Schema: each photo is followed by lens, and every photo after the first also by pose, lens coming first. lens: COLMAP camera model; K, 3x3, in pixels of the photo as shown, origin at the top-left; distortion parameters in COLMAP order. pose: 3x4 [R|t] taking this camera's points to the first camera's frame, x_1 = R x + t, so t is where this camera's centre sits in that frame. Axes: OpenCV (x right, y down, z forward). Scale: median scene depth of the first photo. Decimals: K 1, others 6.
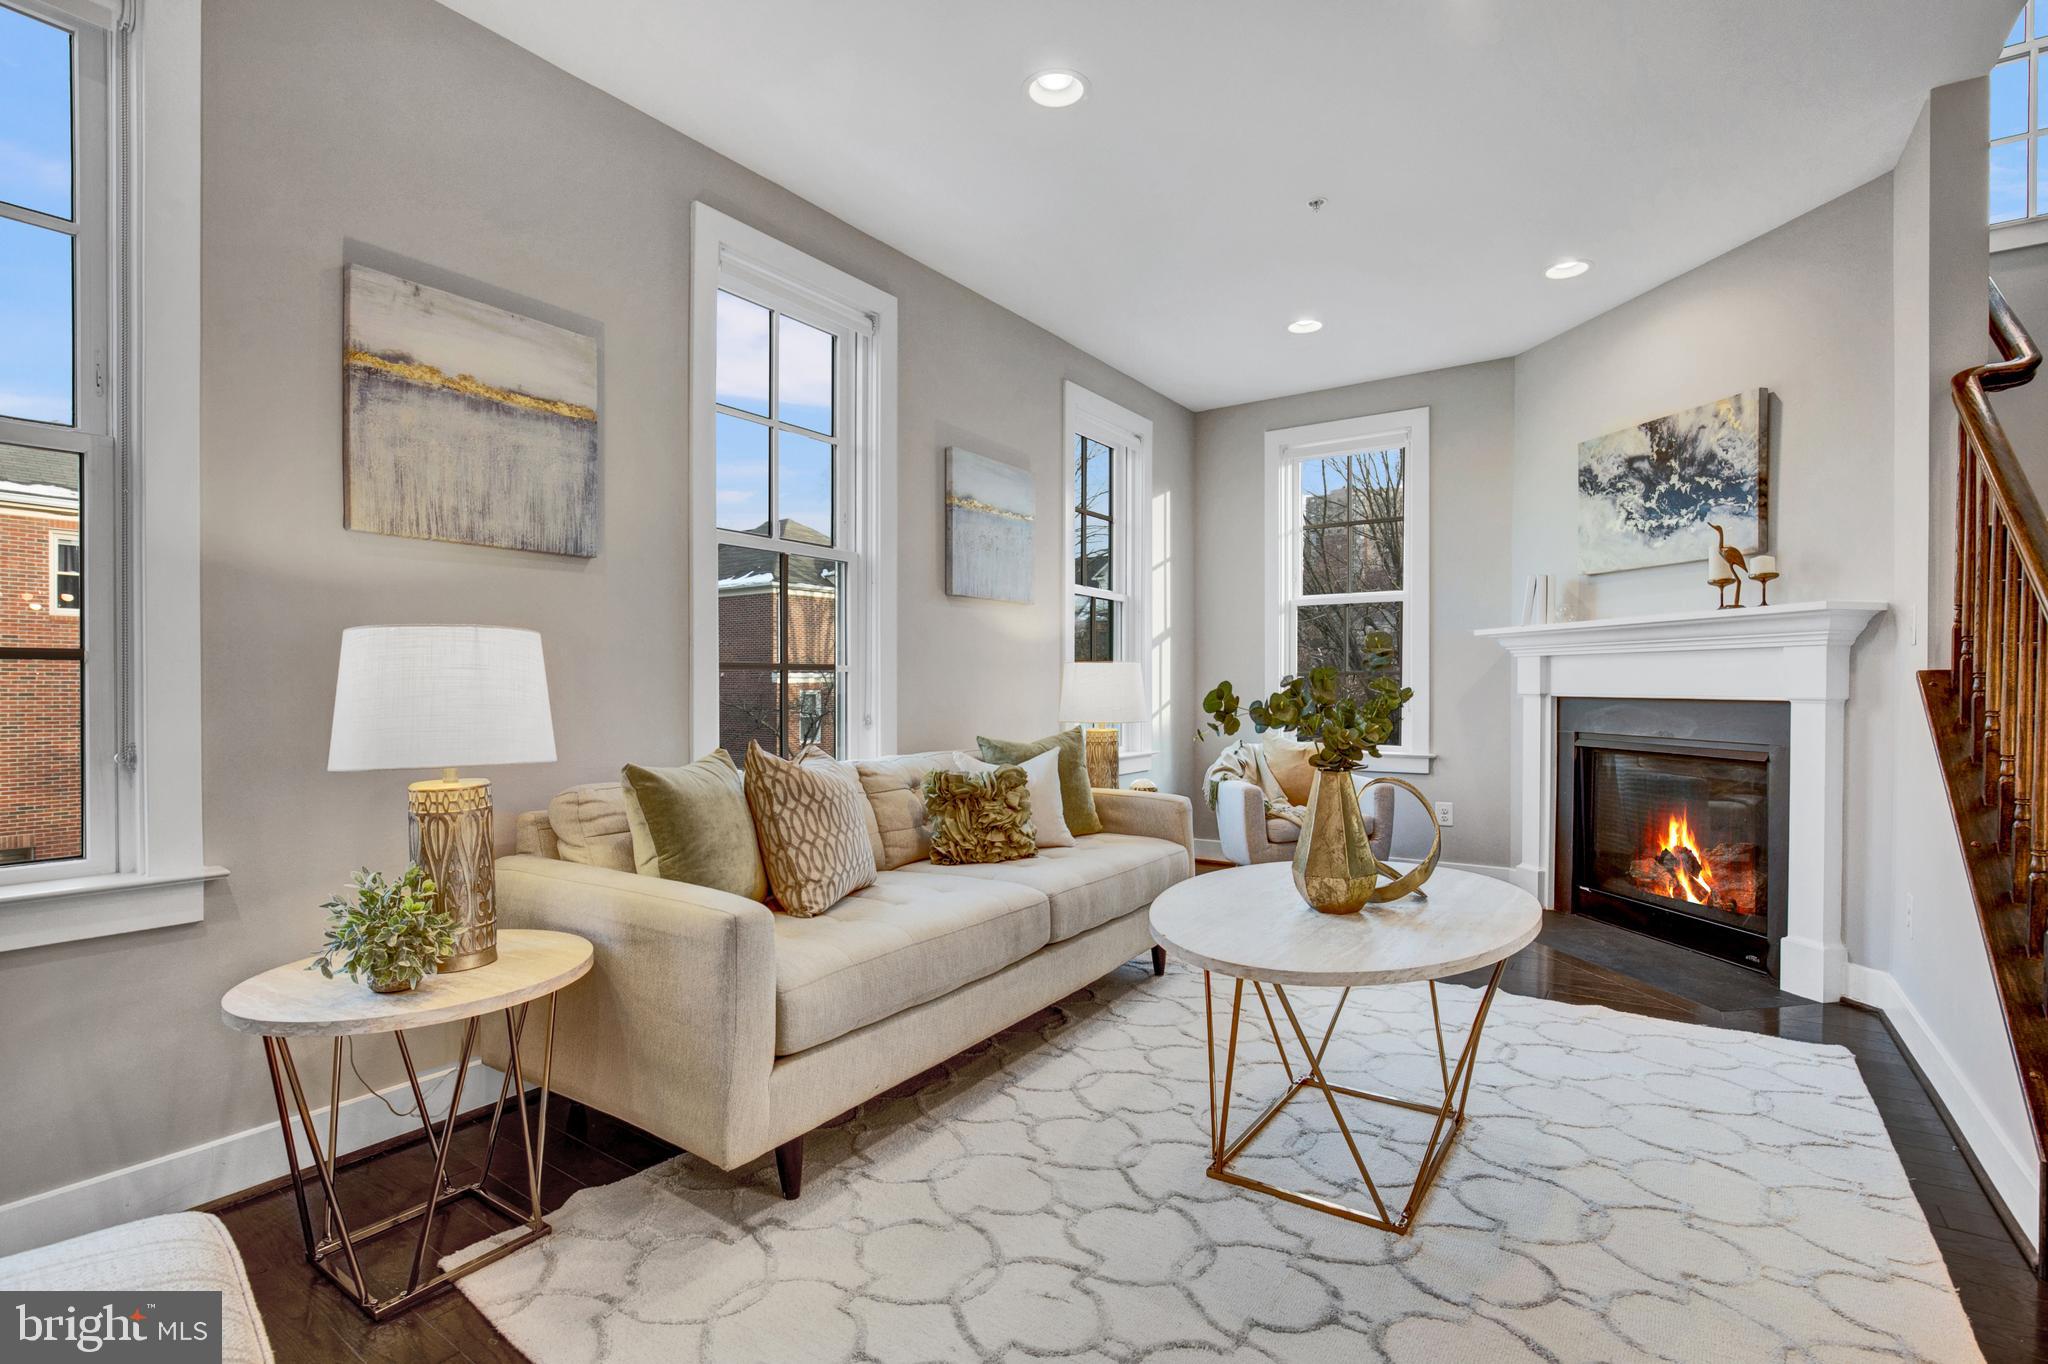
lens RADIAL K [[958.6, 0, 1035.4], [0, 958.6, 702.7], [0, 0, 1]] dist [-0.028305, 0.005433]
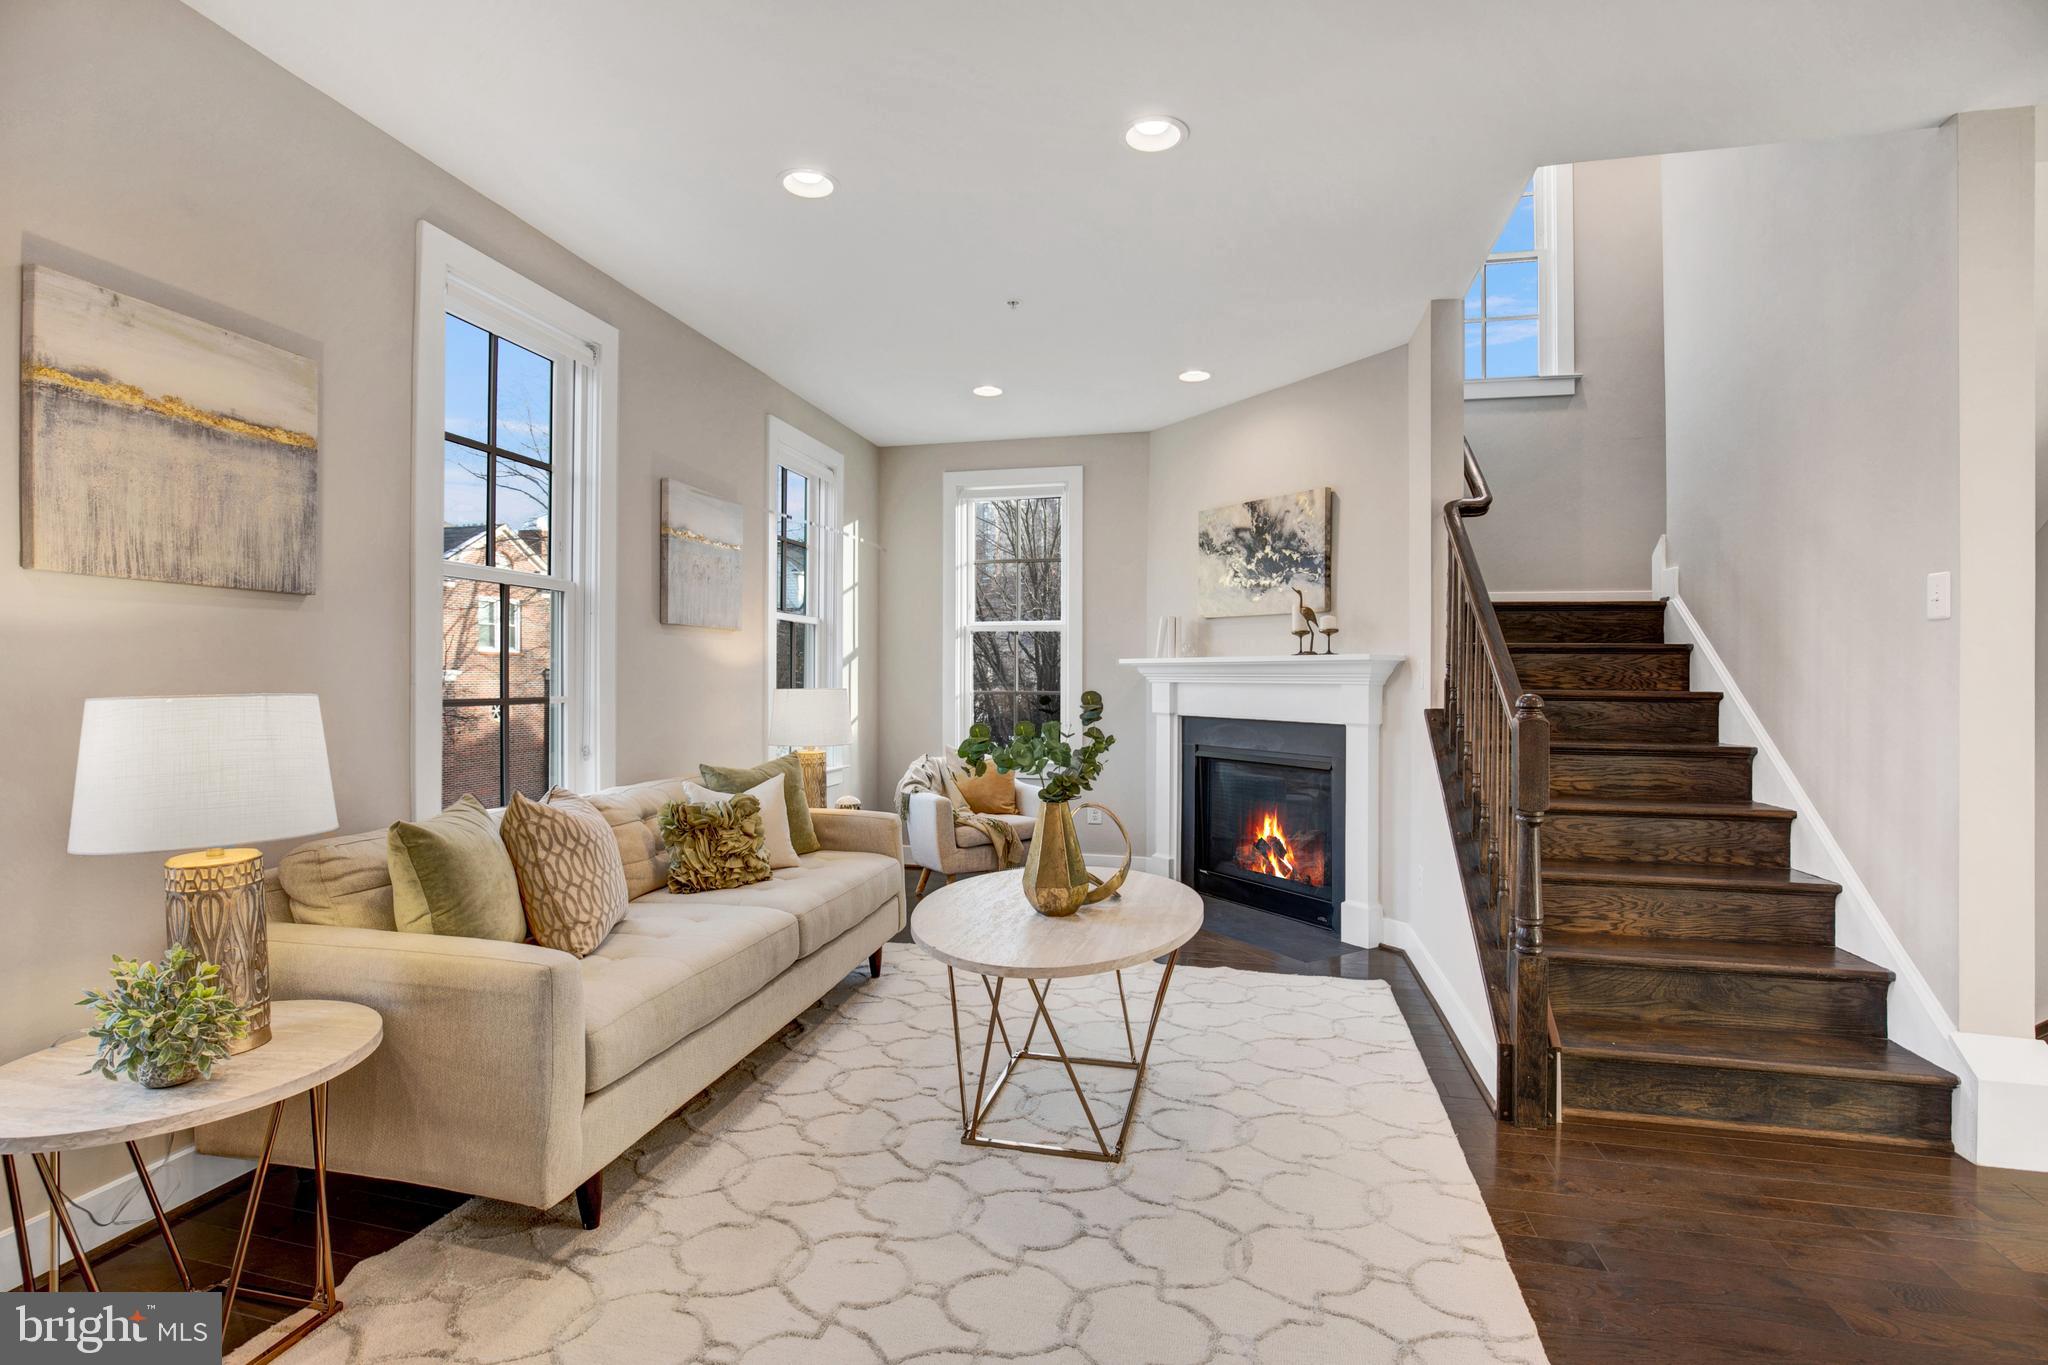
lens RADIAL K [[958.6, 0, 1020.2], [0, 958.6, 684.1], [0, 0, 1]] dist [-0.028305, 0.005433]
pose [[0.931717, 0.005095, 0.363148, -0.163706], [-0.002270, 0.999964, -0.008208, -0.062951], [-0.363177, 0.006823, 0.931695, -0.129869]]
